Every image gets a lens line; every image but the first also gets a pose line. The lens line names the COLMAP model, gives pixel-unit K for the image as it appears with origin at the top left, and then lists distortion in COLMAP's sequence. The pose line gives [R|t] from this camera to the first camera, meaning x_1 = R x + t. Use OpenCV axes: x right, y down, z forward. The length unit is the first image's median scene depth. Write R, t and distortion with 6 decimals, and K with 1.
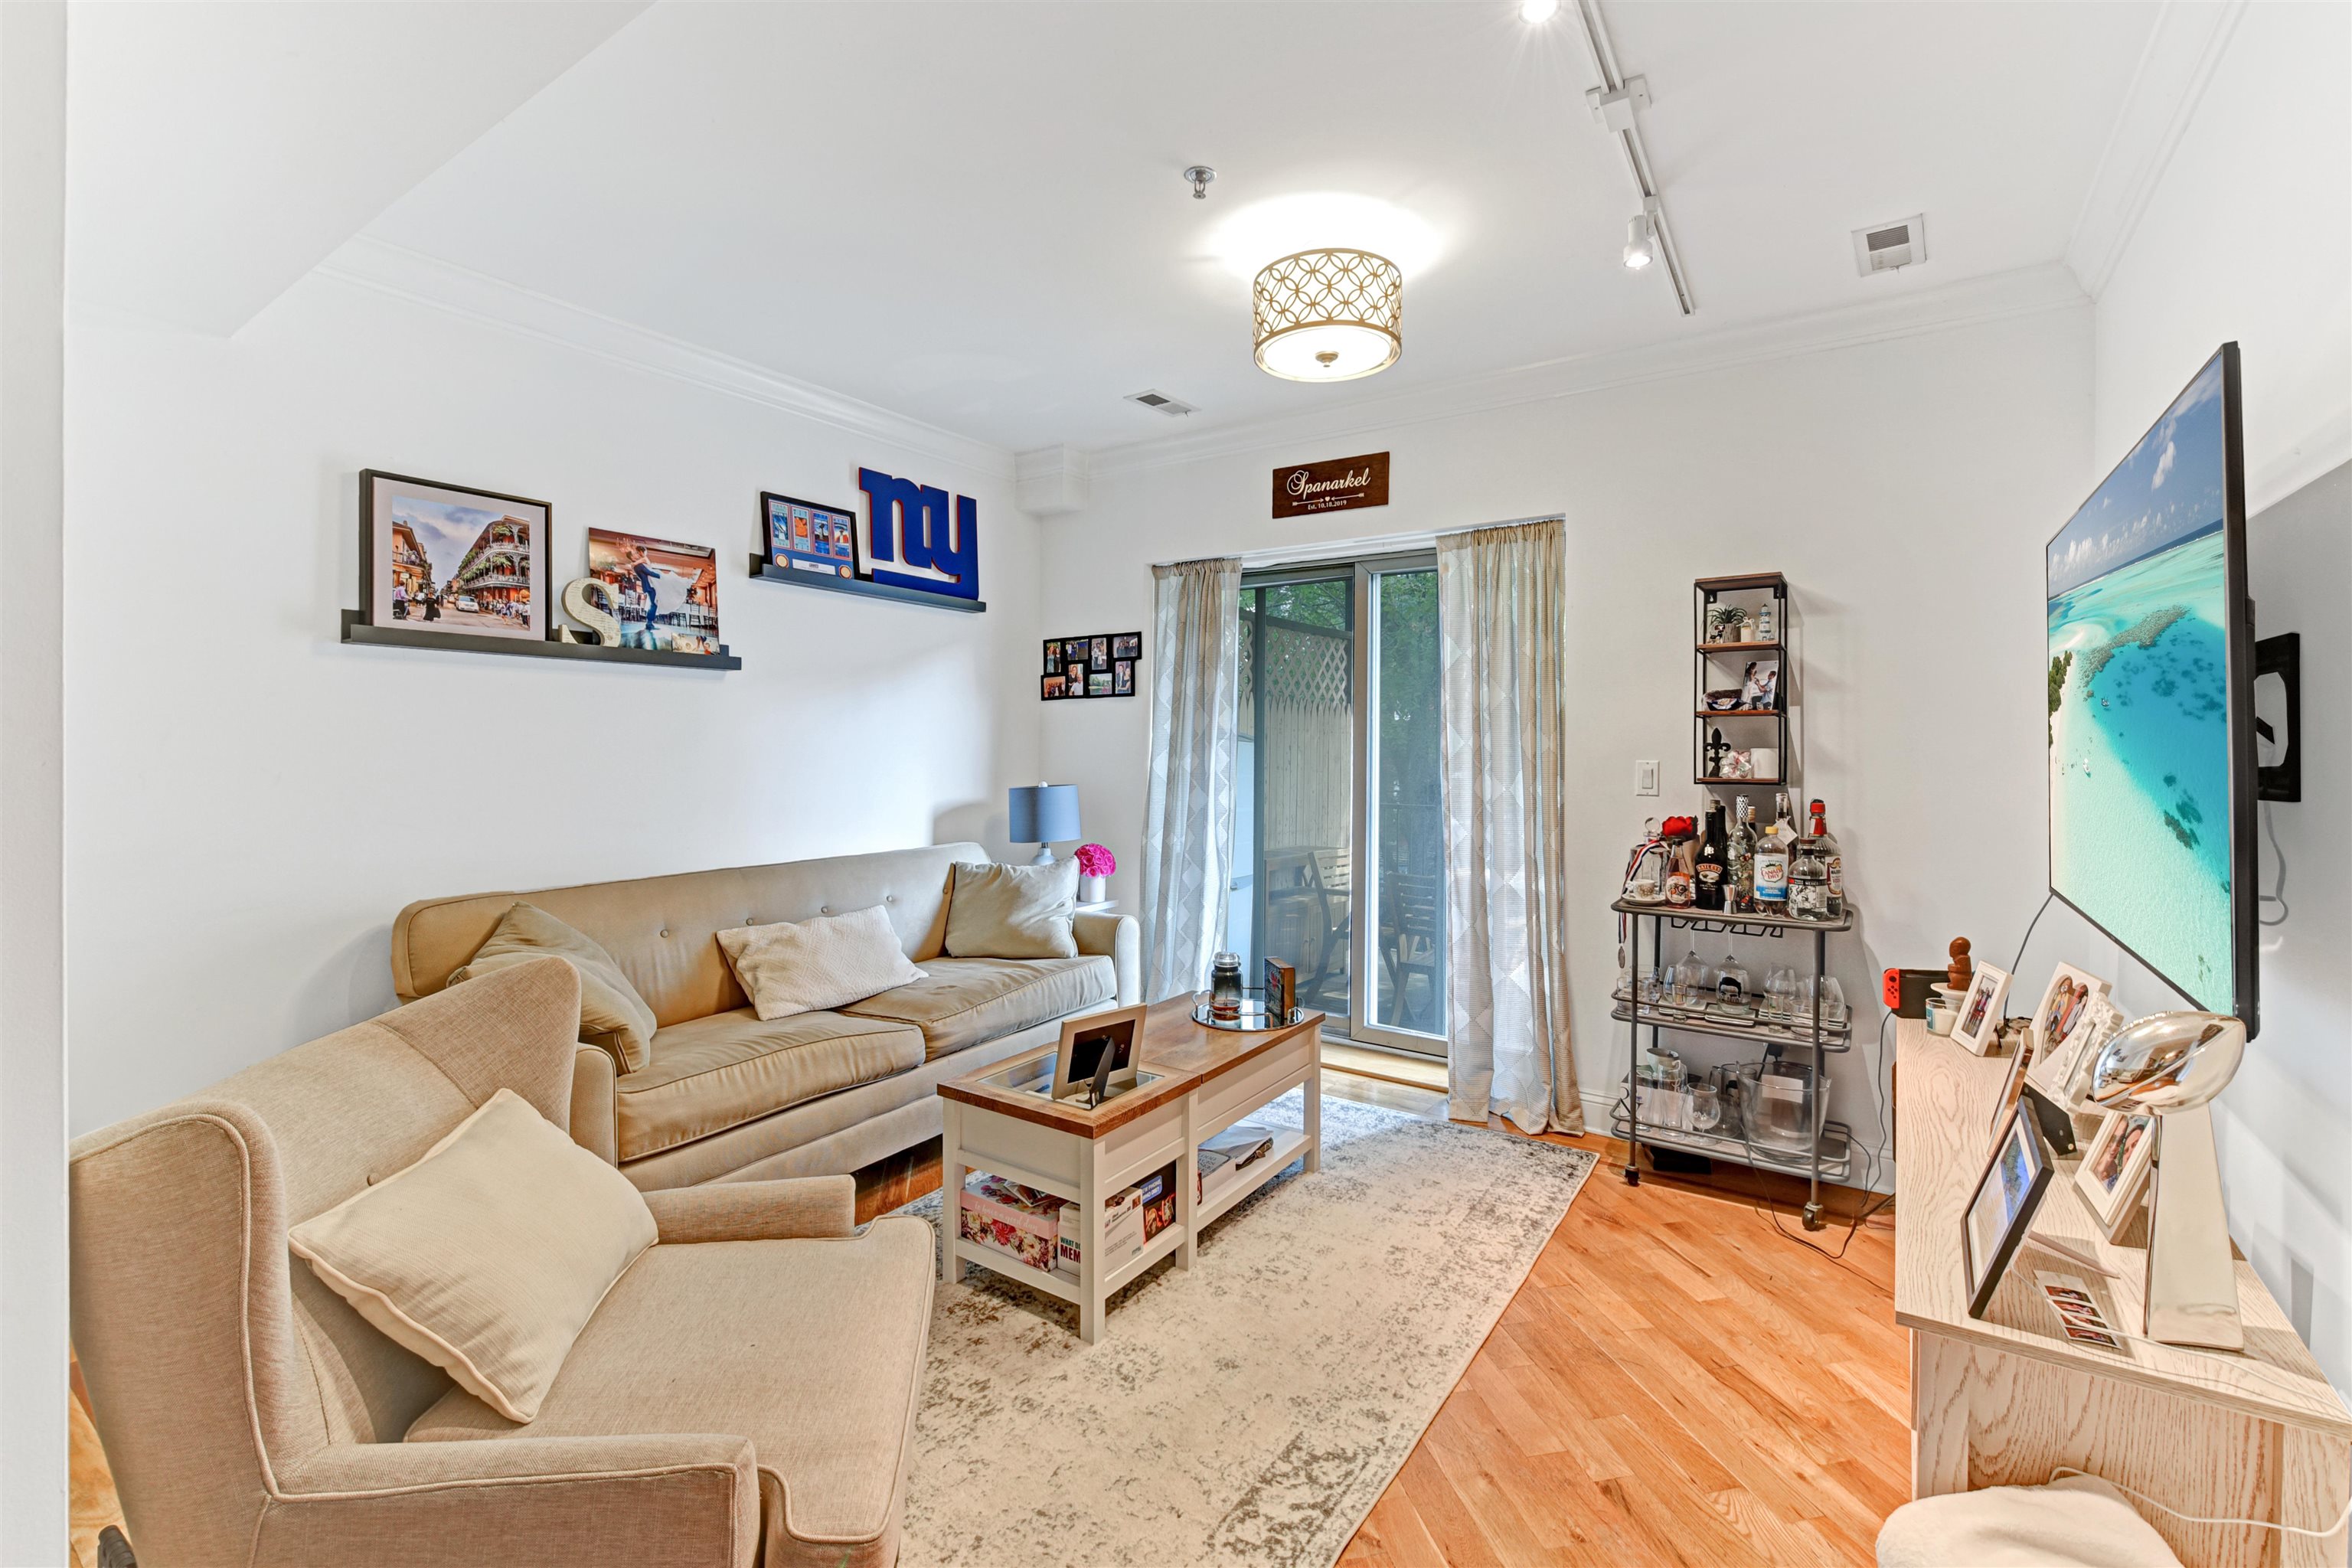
lens RADIAL K [[1016.1, 0, 1191.7], [0, 1016.1, 750.6], [0, 0, 1]] dist [-0.010410, 0.000000]
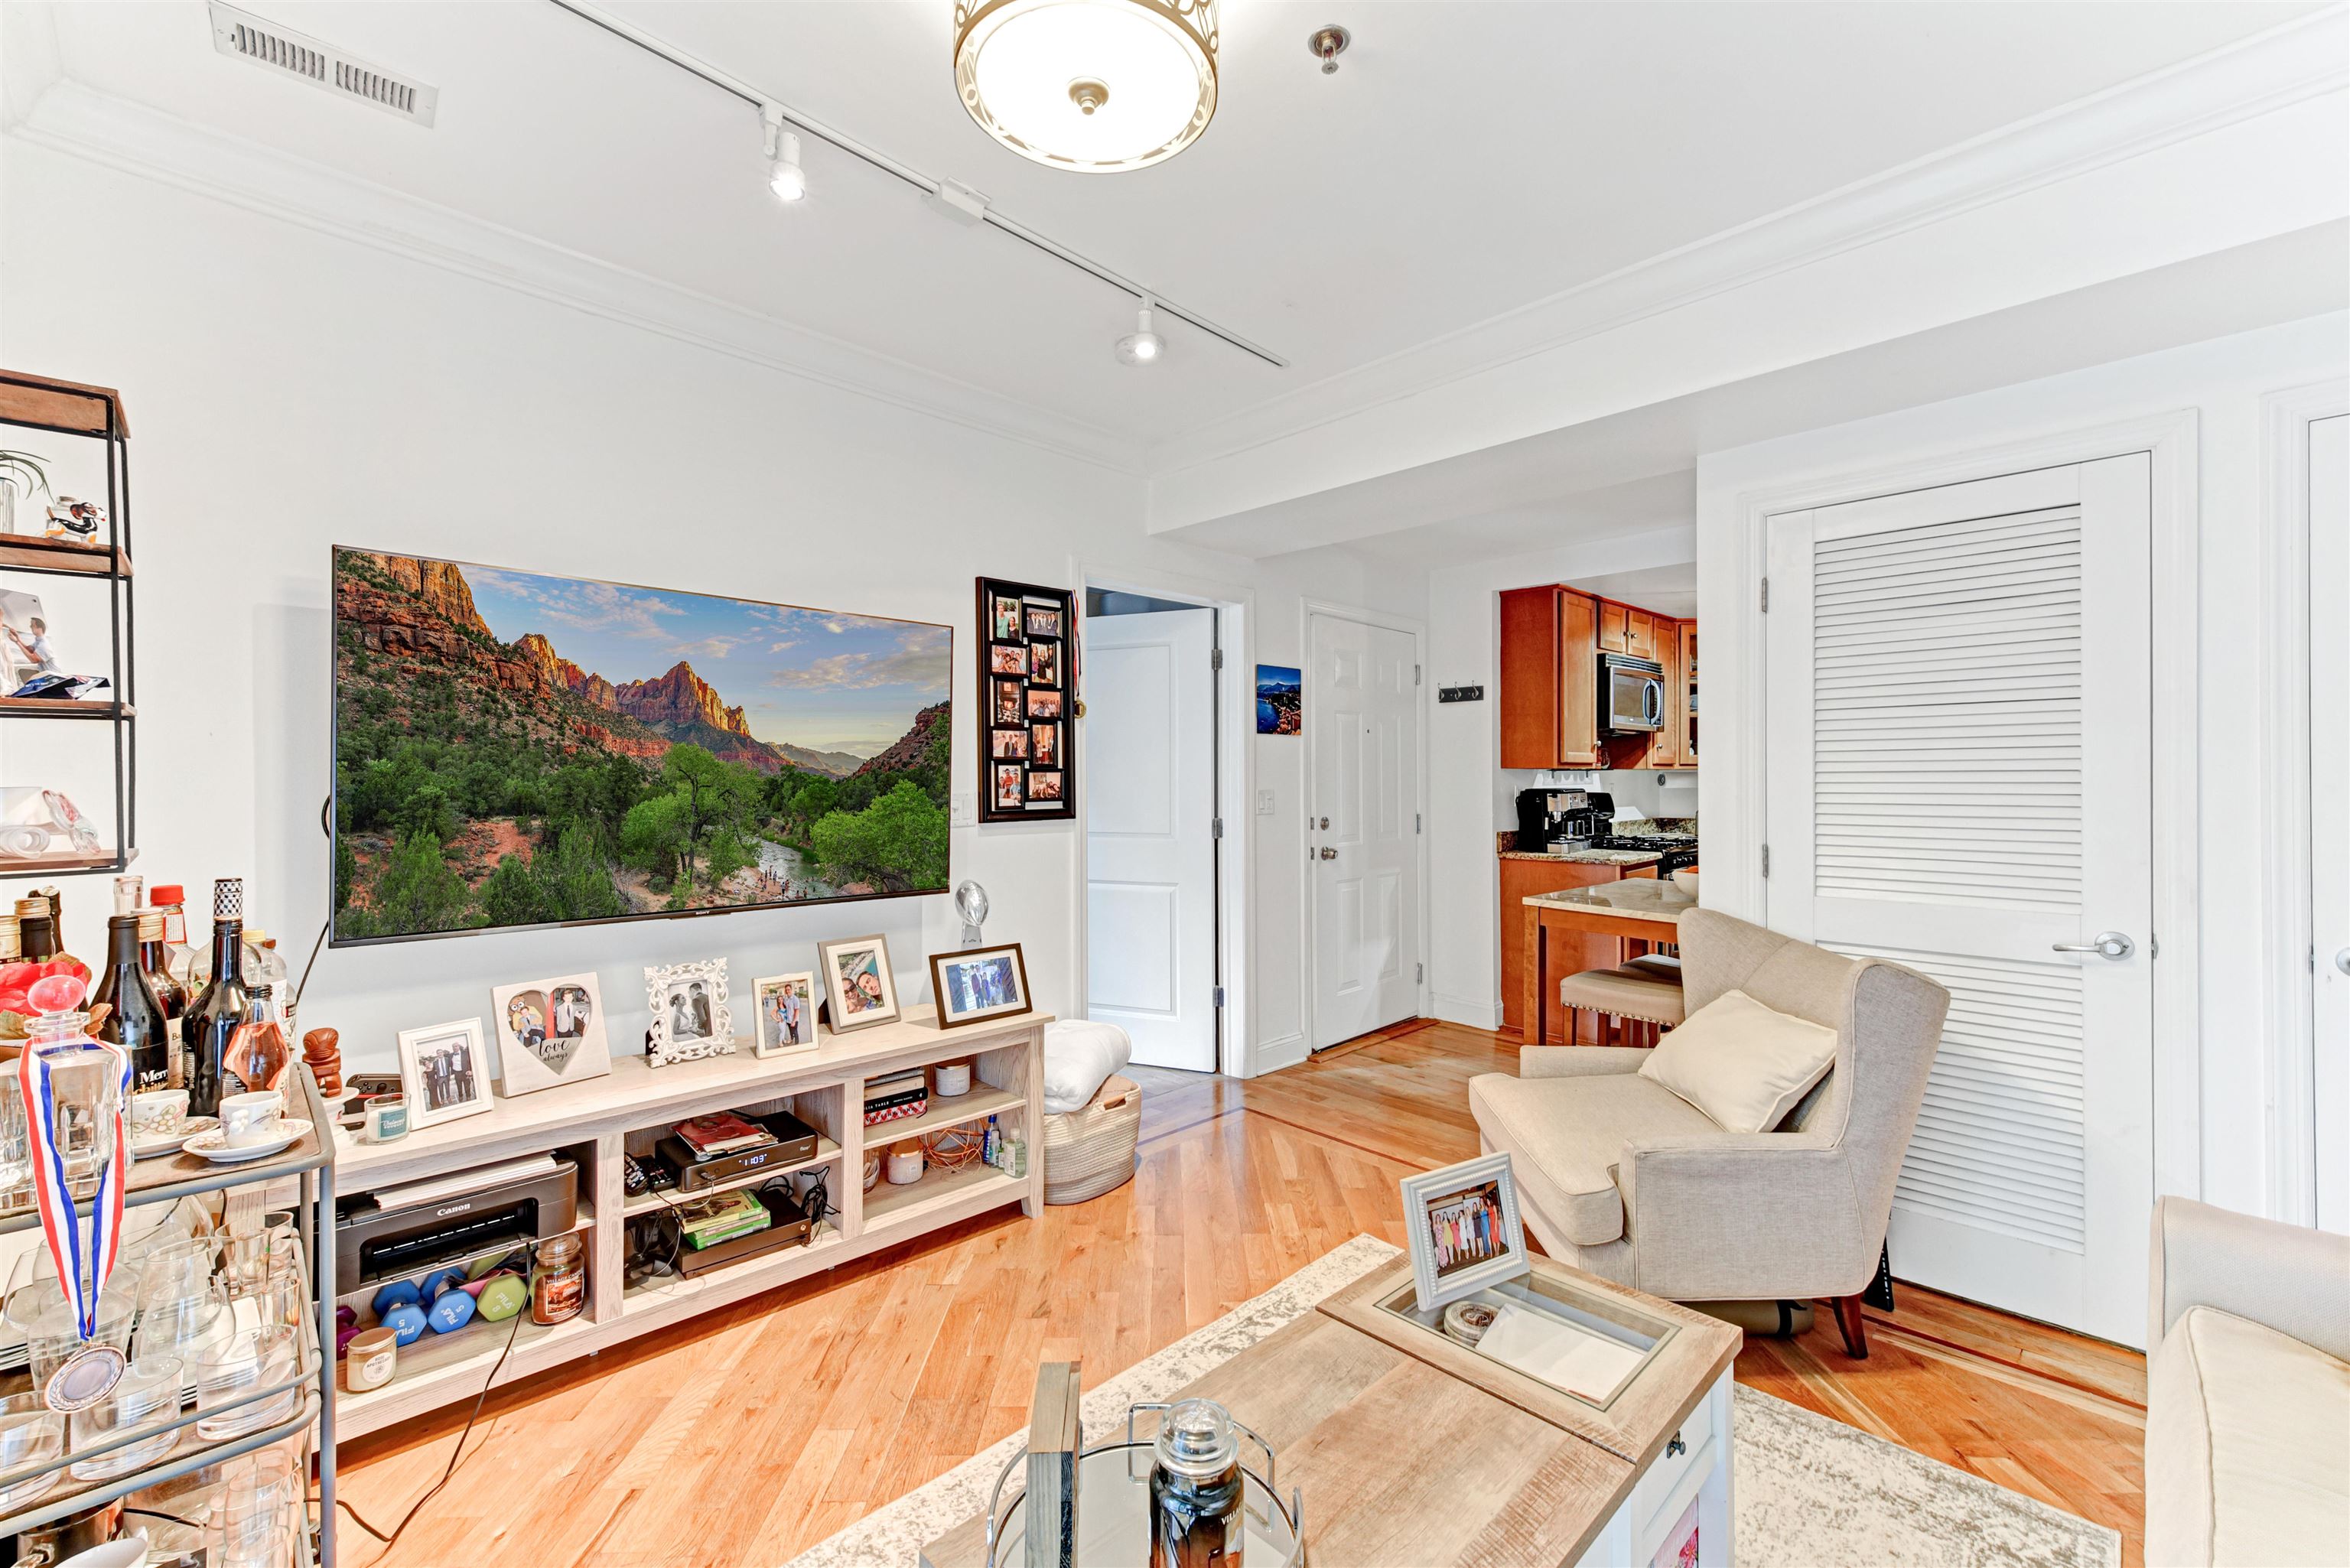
lens RADIAL K [[966.2, 0, 1183.0], [0, 966.2, 778.5], [0, 0, 1]] dist [-0.000735, -0.007486]
pose [[-0.981019, -0.002142, 0.193898, -0.020065], [-0.001316, 0.999989, 0.004390, -0.008034], [-0.193905, 0.004052, -0.981012, 1.292845]]
